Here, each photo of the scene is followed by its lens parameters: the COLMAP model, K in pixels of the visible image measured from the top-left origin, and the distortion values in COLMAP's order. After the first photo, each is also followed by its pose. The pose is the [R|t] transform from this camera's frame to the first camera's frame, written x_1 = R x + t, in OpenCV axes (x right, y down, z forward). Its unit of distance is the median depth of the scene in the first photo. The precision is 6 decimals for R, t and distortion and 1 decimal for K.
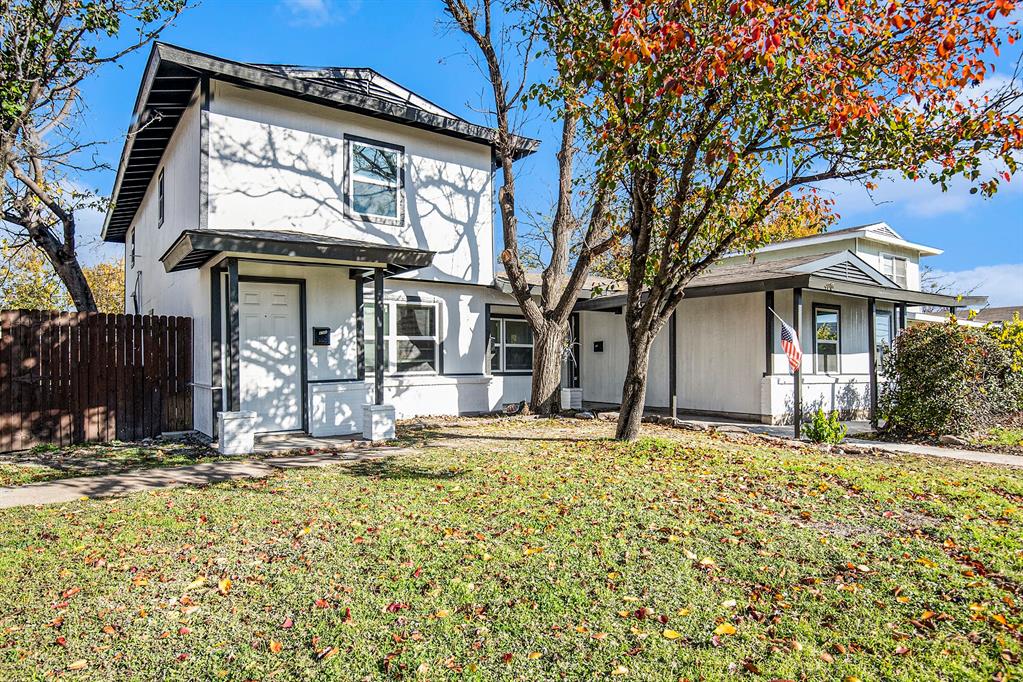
lens RADIAL K [[647.1, 0, 536.0], [0, 647.1, 372.0], [0, 0, 1]] dist [0.019675, -0.027259]
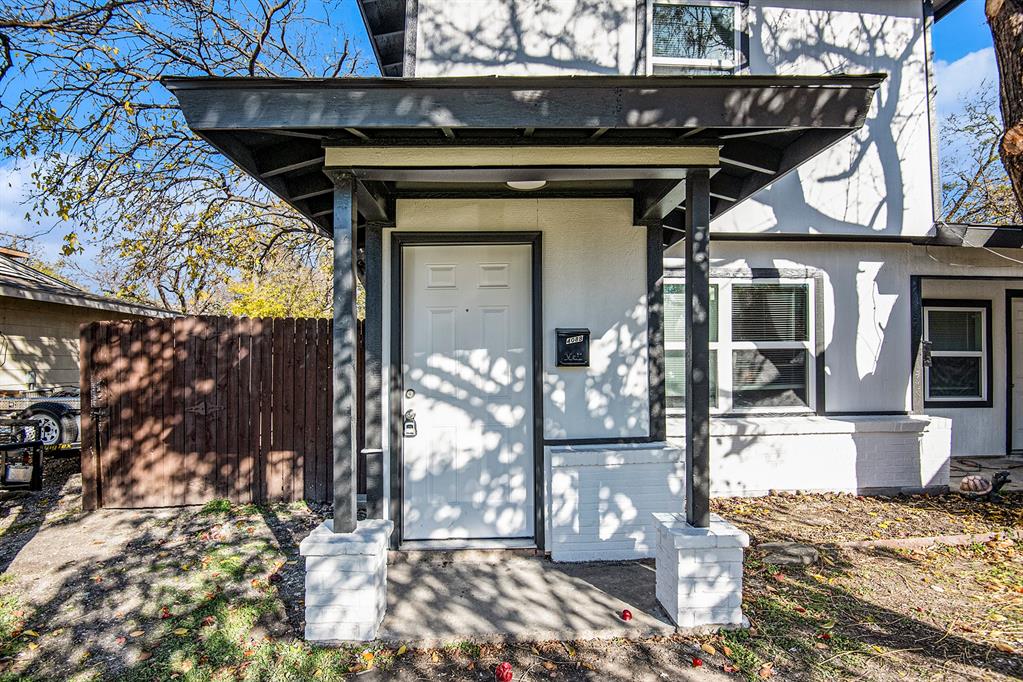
lens RADIAL K [[543.9, 0, 498.9], [0, 543.9, 354.0], [0, 0, 1]] dist [-0.018957, -0.011481]
pose [[0.827116, -0.001403, -0.562030, -0.146927], [-0.014061, 0.999632, -0.023188, -0.038664], [0.561856, 0.027082, 0.826792, 0.616718]]
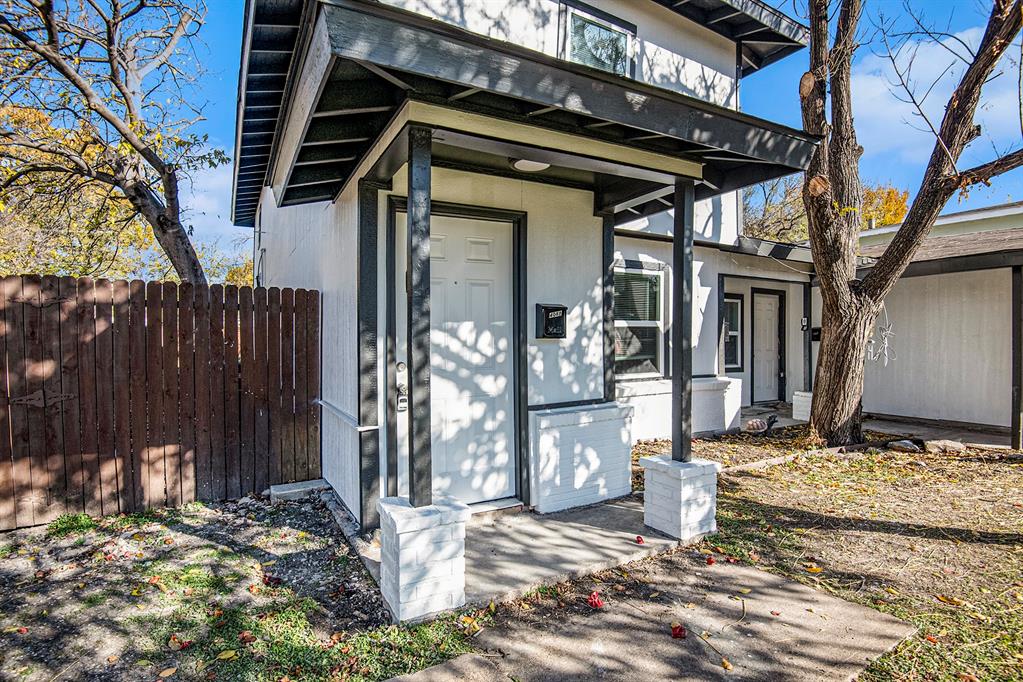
lens RADIAL K [[535.8, 0, 530.1], [0, 535.8, 359.8], [0, 0, 1]] dist [-0.016546, -0.007647]
pose [[0.994607, 0.006217, -0.103530, -0.292217], [-0.004512, 0.999850, 0.016696, -0.029731], [0.103618, -0.016139, 0.994486, 0.544024]]
